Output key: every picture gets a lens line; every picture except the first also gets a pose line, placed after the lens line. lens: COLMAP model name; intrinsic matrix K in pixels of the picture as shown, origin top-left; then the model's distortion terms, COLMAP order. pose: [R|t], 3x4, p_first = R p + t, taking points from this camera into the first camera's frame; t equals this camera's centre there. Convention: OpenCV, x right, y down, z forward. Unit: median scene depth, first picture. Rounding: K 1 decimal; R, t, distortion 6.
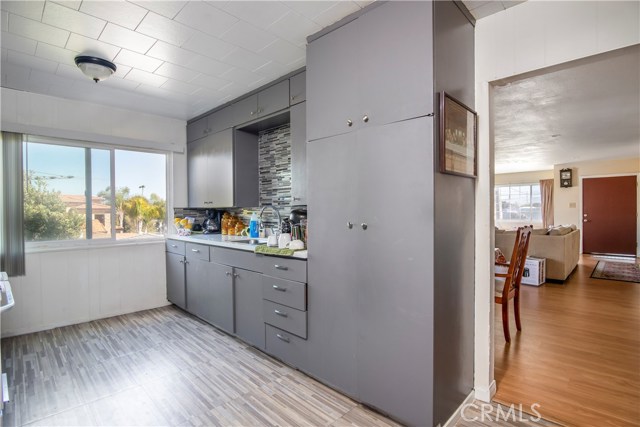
lens RADIAL K [[309.6, 0, 318.5], [0, 309.6, 212.0], [0, 0, 1]] dist [-0.021716, -0.000173]
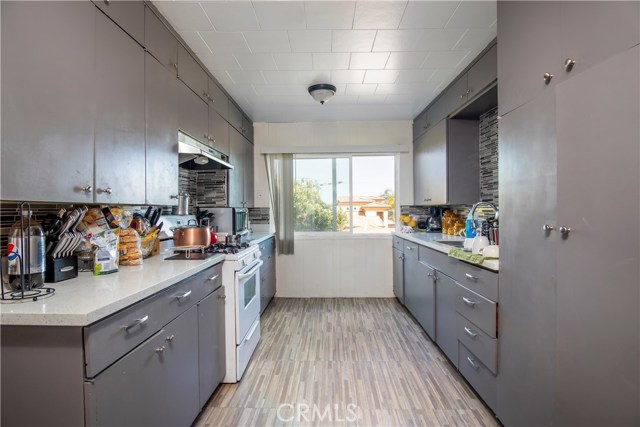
lens RADIAL K [[309.6, 0, 323.3], [0, 309.6, 212.0], [0, 0, 1]] dist [-0.021716, -0.000173]
pose [[0.693600, 0.004556, -0.720346, 0.145717], [0.001607, 0.999968, 0.007873, -0.000708], [0.720359, -0.006618, 0.693570, 0.114297]]
